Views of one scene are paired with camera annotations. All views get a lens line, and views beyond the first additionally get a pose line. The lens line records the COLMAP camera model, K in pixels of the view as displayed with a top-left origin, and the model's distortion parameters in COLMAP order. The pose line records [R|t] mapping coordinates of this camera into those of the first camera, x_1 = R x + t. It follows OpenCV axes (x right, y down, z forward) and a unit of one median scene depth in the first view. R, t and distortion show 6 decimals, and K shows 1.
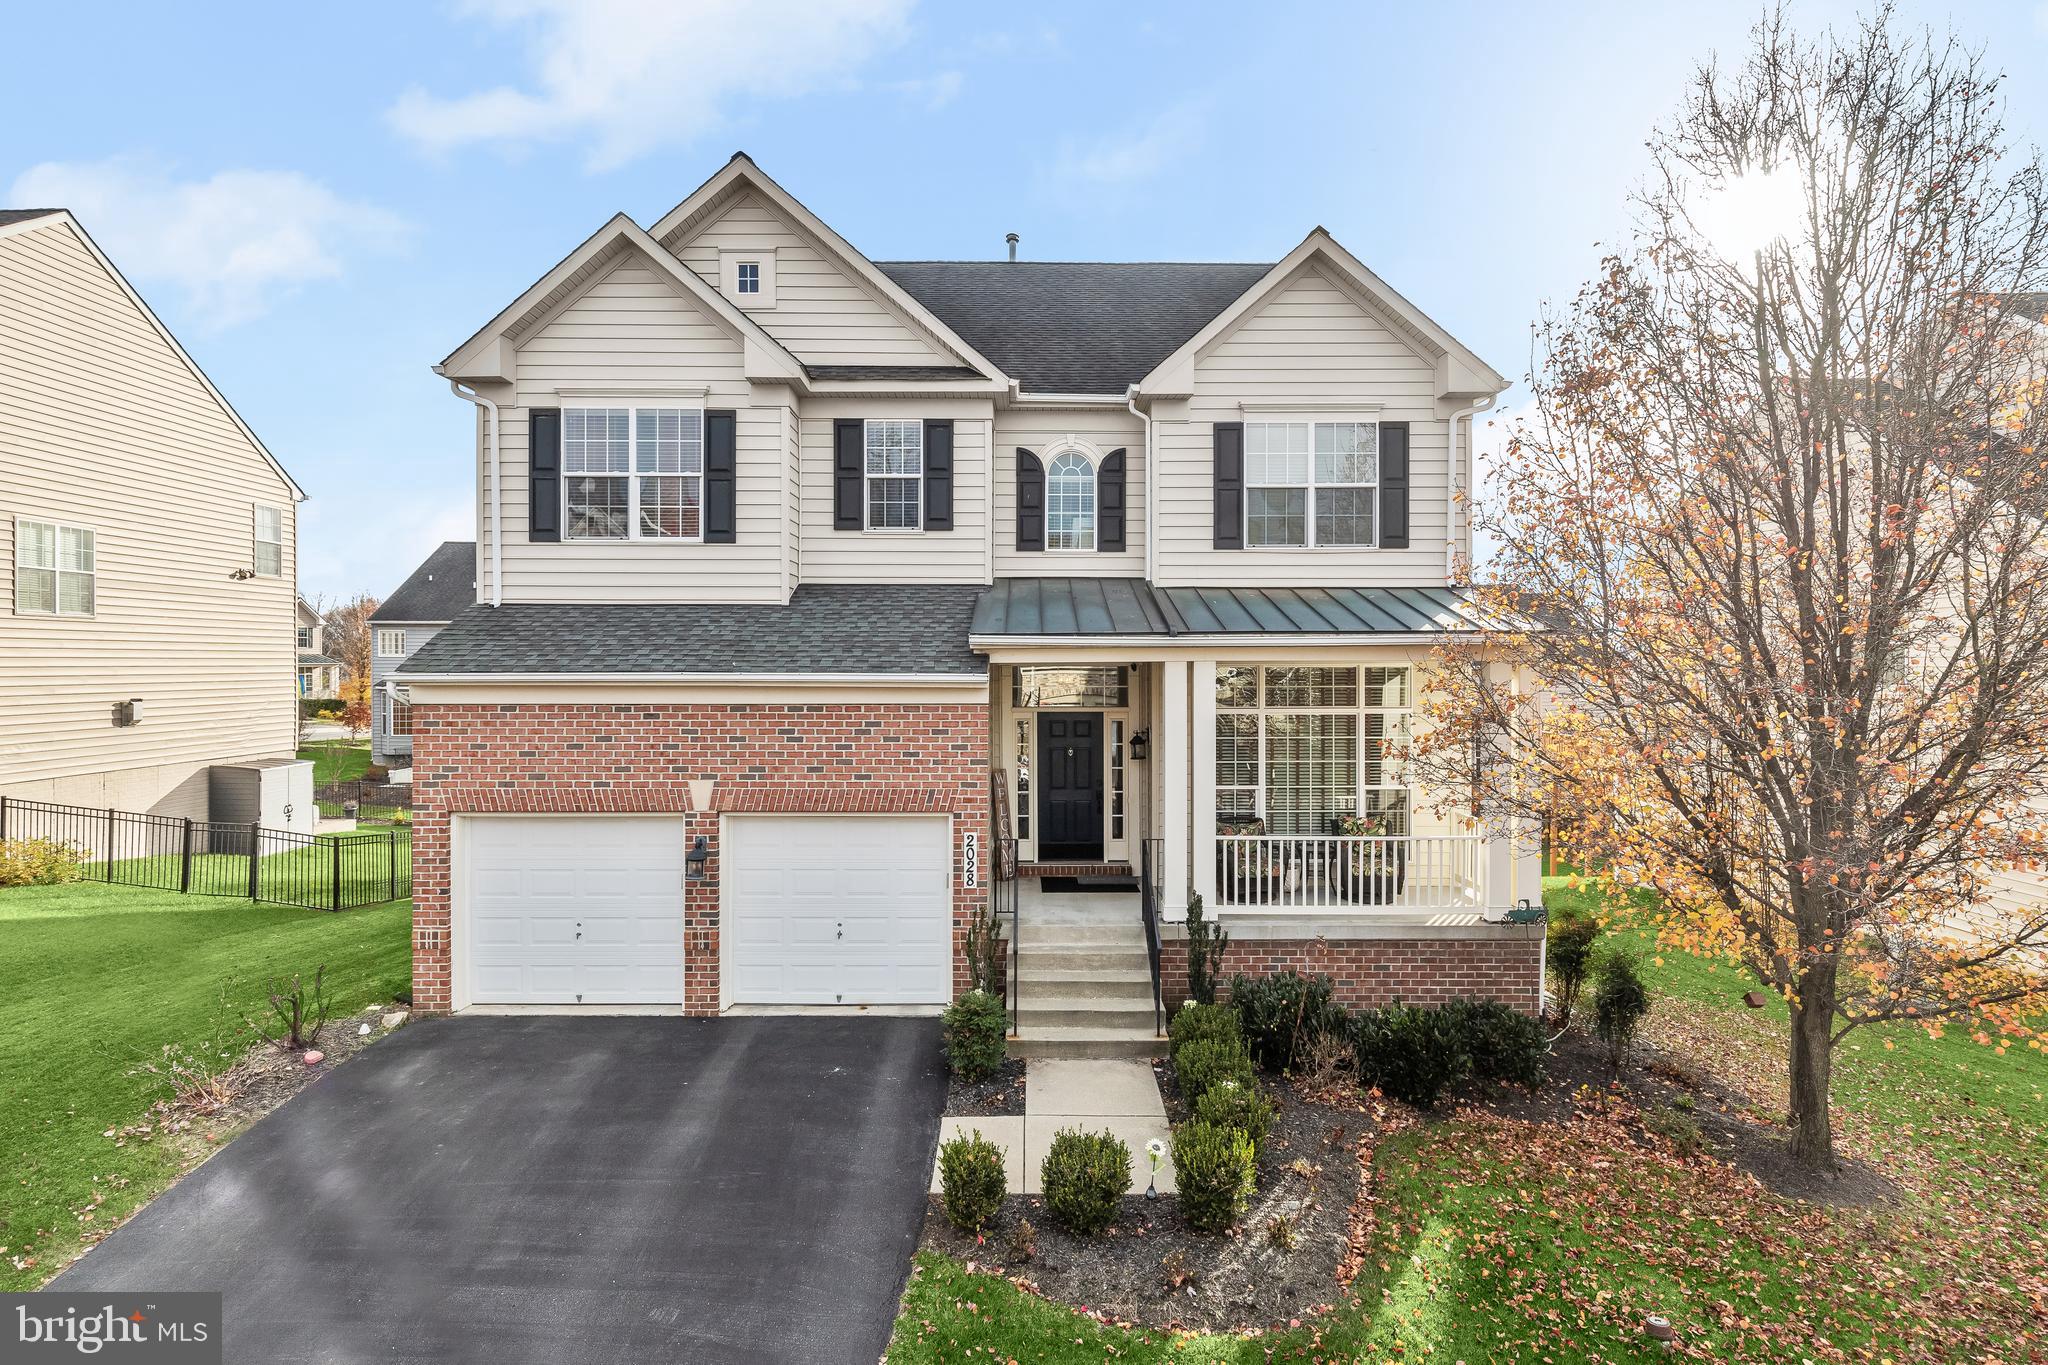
lens RADIAL K [[1051.3, 0, 1024.0], [0, 1051.3, 682.5], [0, 0, 1]] dist [-0.000408, 0.000429]
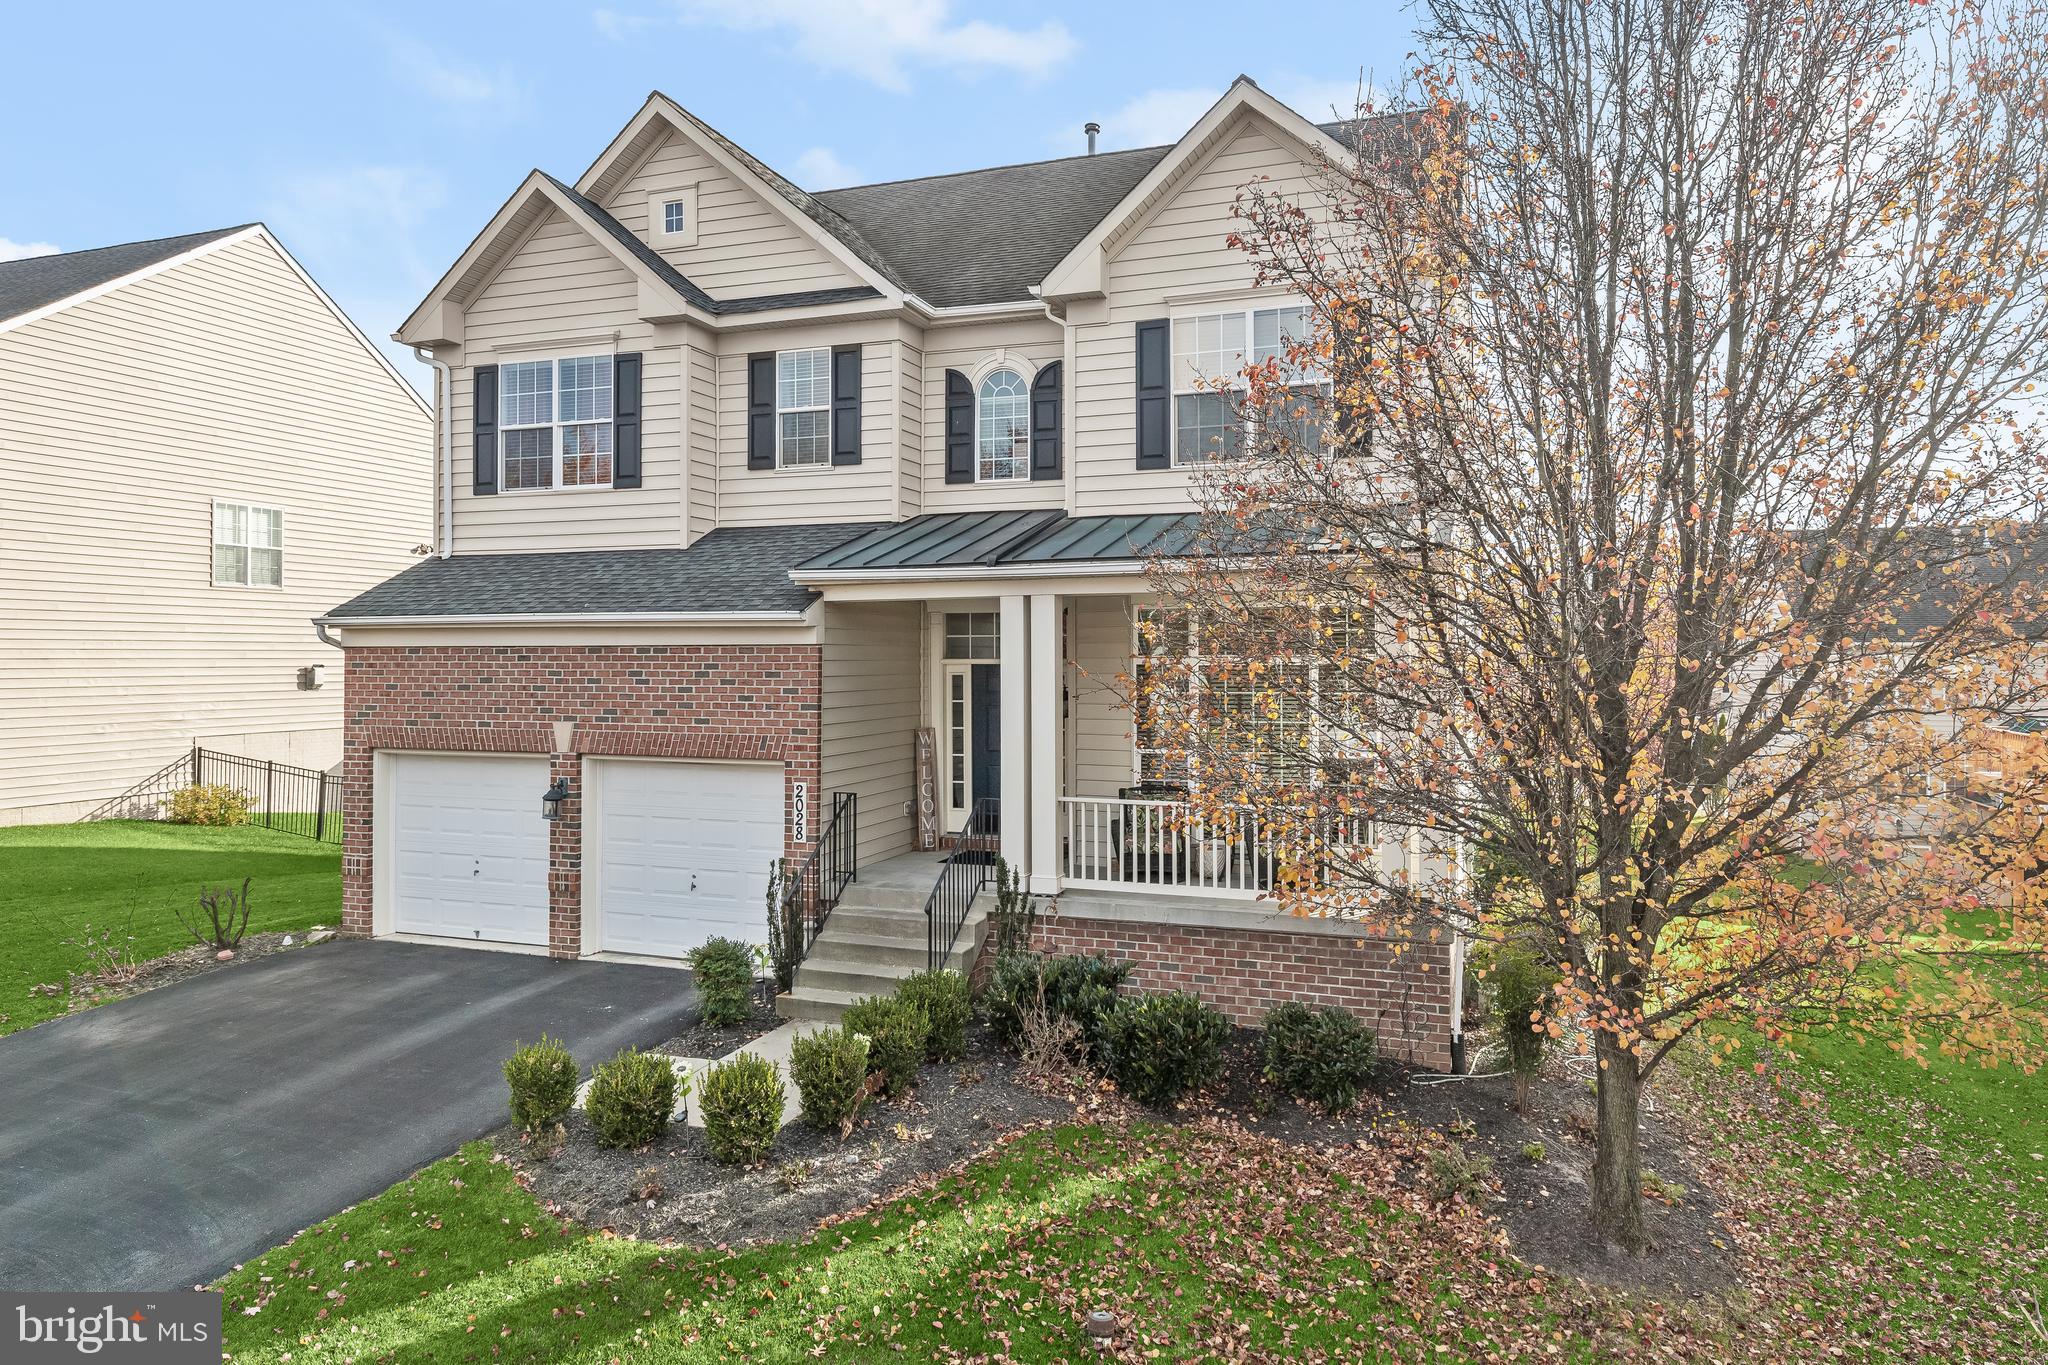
lens RADIAL K [[1300.6, 0, 1023.1], [0, 1300.6, 660.6], [0, 0, 1]] dist [0.004445, -0.000672]
pose [[0.939393, -0.000578, -0.342841, 0.475992], [-0.005194, 0.999860, -0.015918, 0.046409], [0.342802, 0.016733, 0.939259, -0.017278]]
